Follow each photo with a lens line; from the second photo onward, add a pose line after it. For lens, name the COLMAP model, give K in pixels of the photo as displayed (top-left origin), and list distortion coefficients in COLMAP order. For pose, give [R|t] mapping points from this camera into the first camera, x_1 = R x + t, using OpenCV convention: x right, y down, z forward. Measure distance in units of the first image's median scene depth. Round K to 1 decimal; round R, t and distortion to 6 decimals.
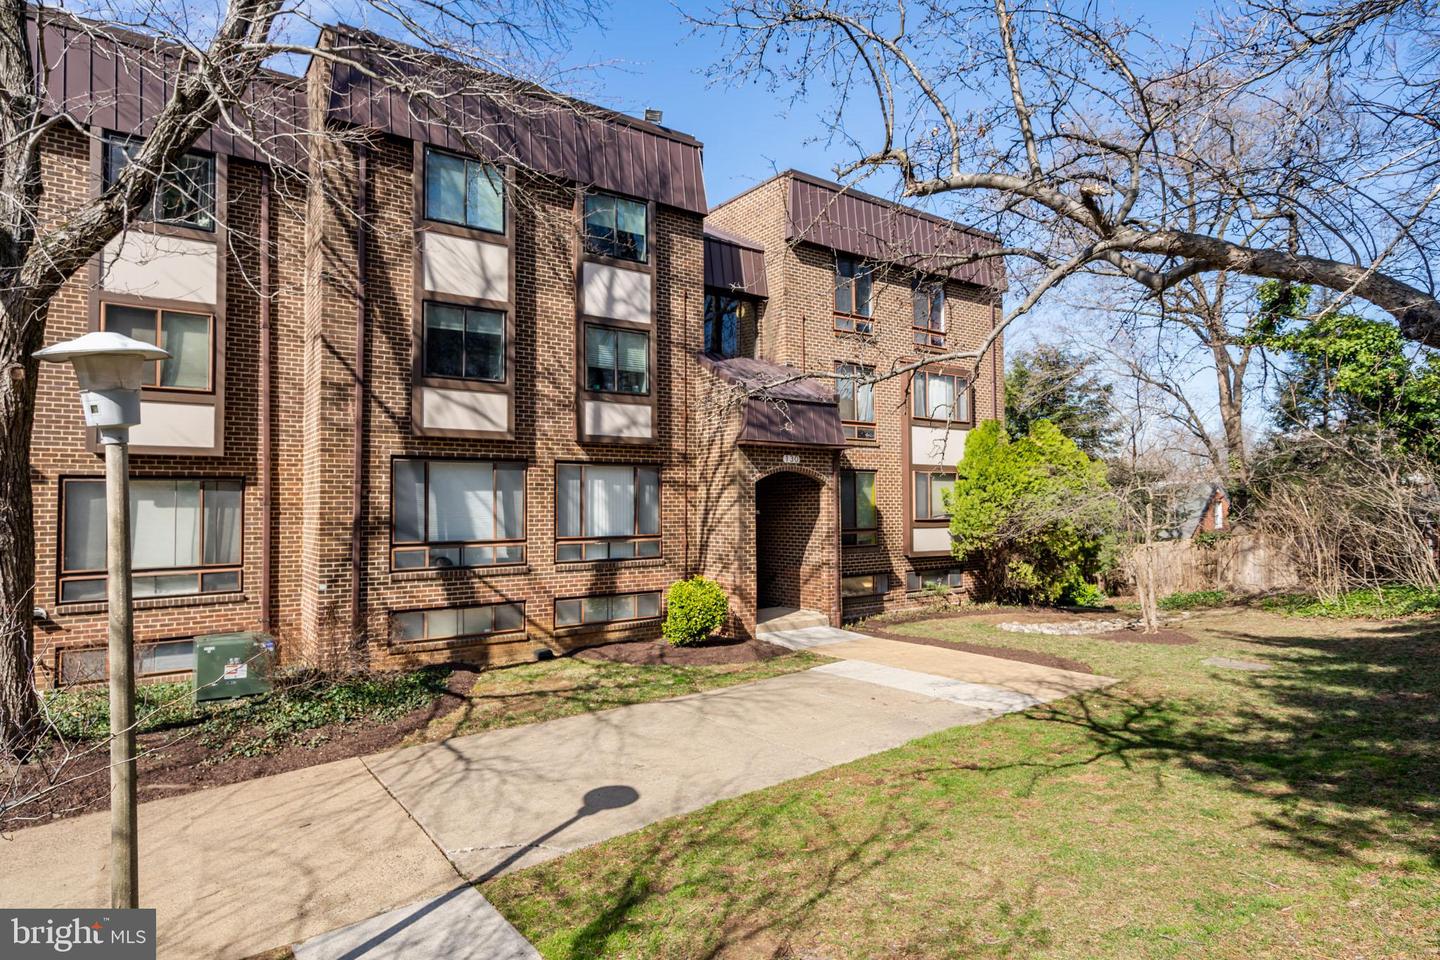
lens RADIAL K [[788.3, 0, 699.2], [0, 788.3, 480.5], [0, 0, 1]] dist [0.015005, 0.000166]
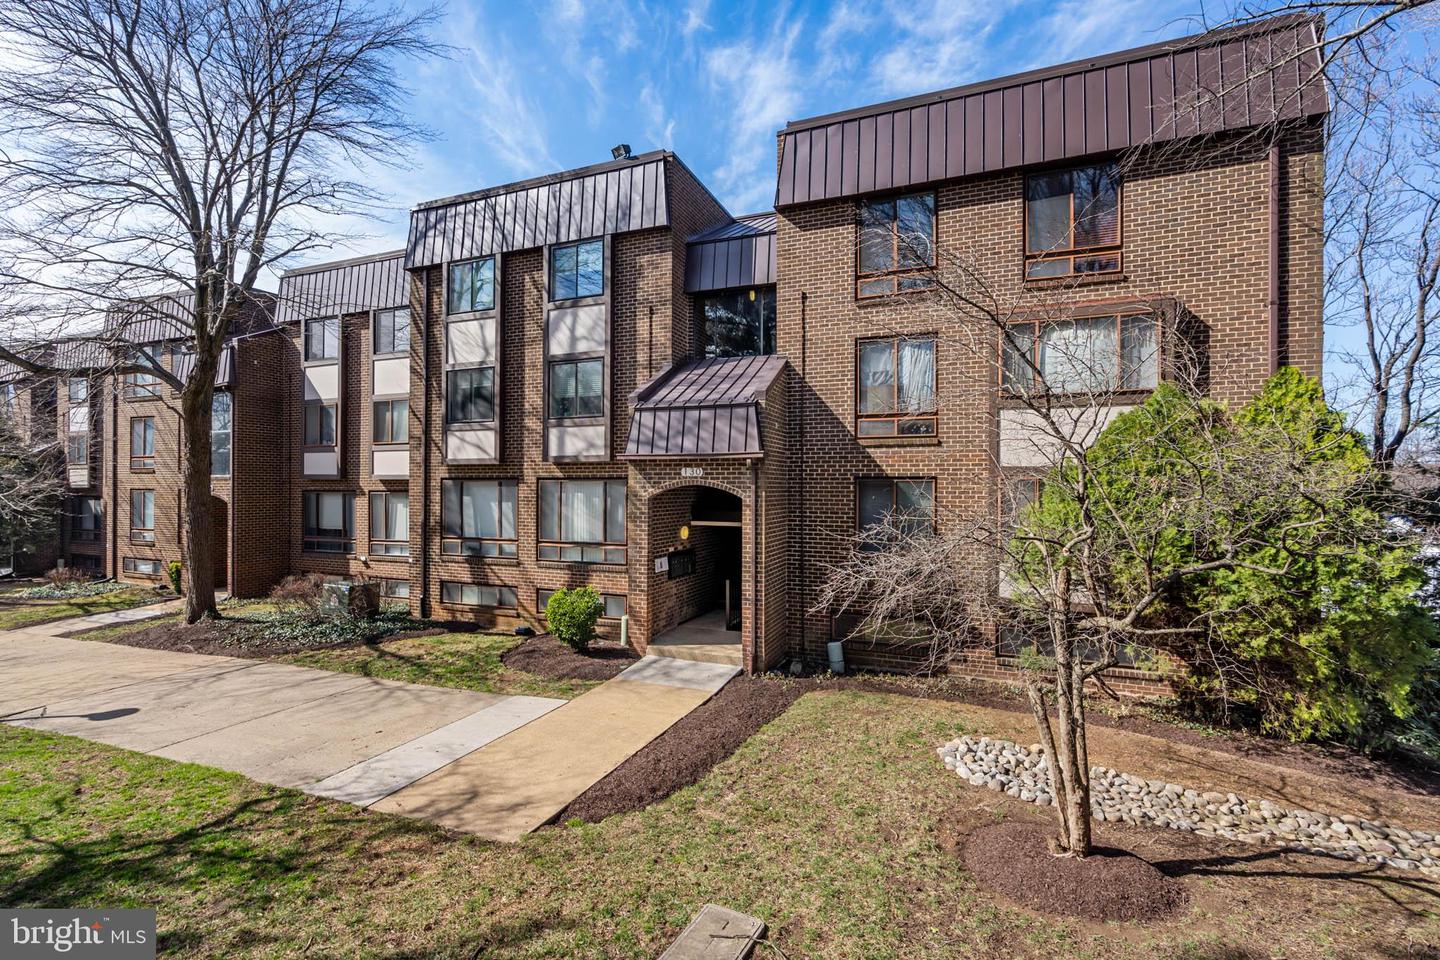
lens RADIAL K [[650.0, 0, 717.8], [0, 650.0, 485.4], [0, 0, 1]] dist [0.000206, -0.000049]
pose [[0.534175, 0.007191, -0.845343, 0.858652], [0.020185, 0.999570, 0.021258, -0.030608], [0.845133, -0.028418, 0.533800, 0.711068]]
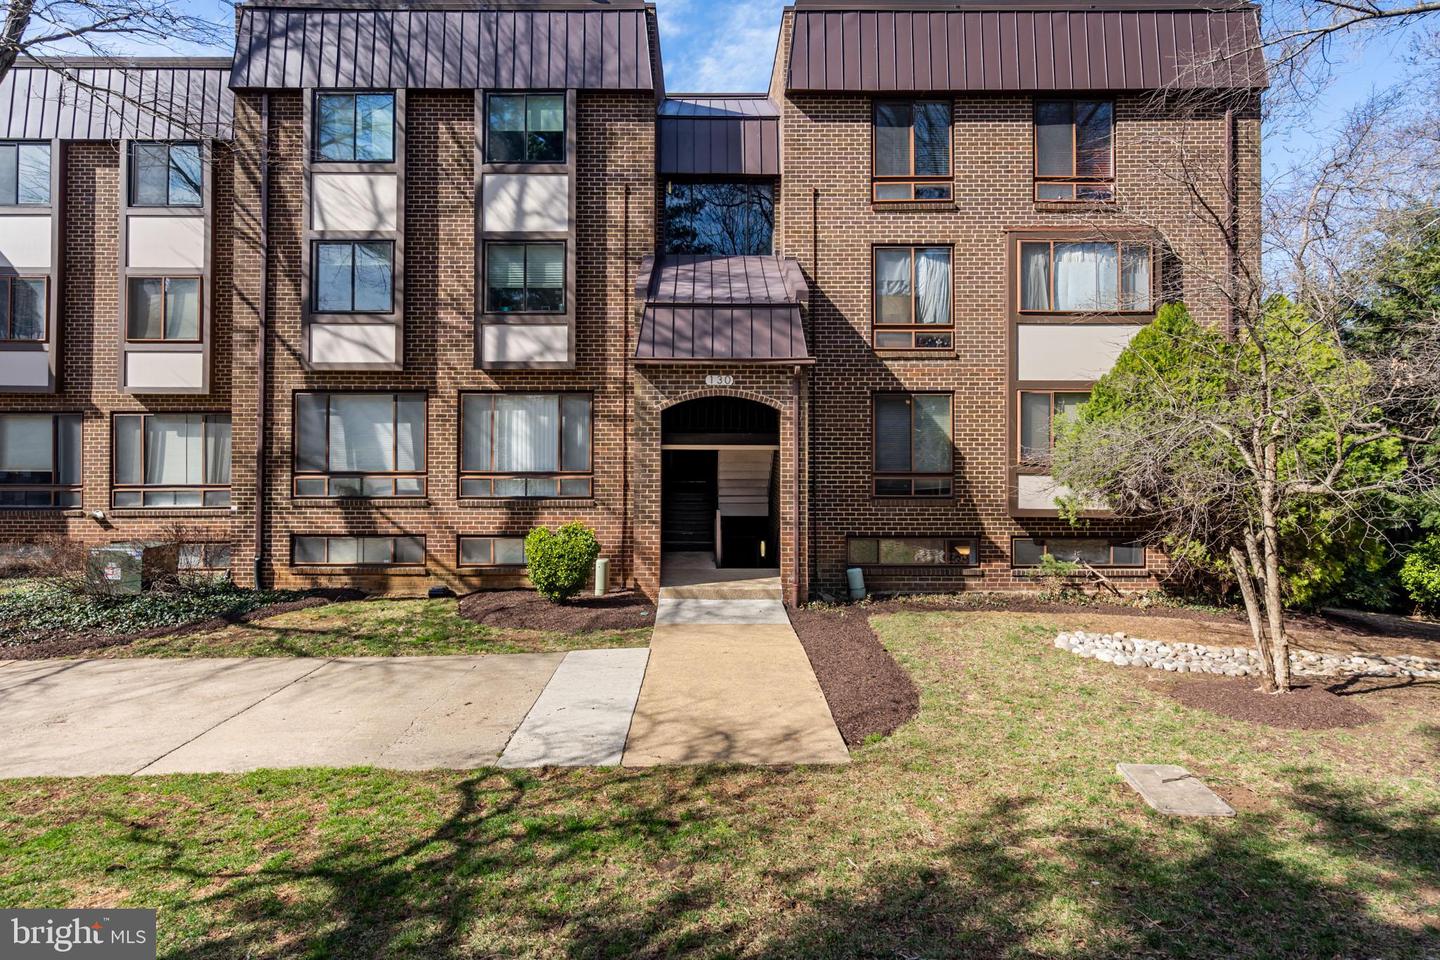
lens RADIAL K [[787.2, 0, 710.7], [0, 787.2, 427.0], [0, 0, 1]] dist [0.011505, 0.000072]
pose [[0.816649, 0.000419, -0.577135, 0.630418], [0.011153, 0.999802, 0.016508, 0.006711], [0.577028, -0.019919, 0.816482, 0.408472]]
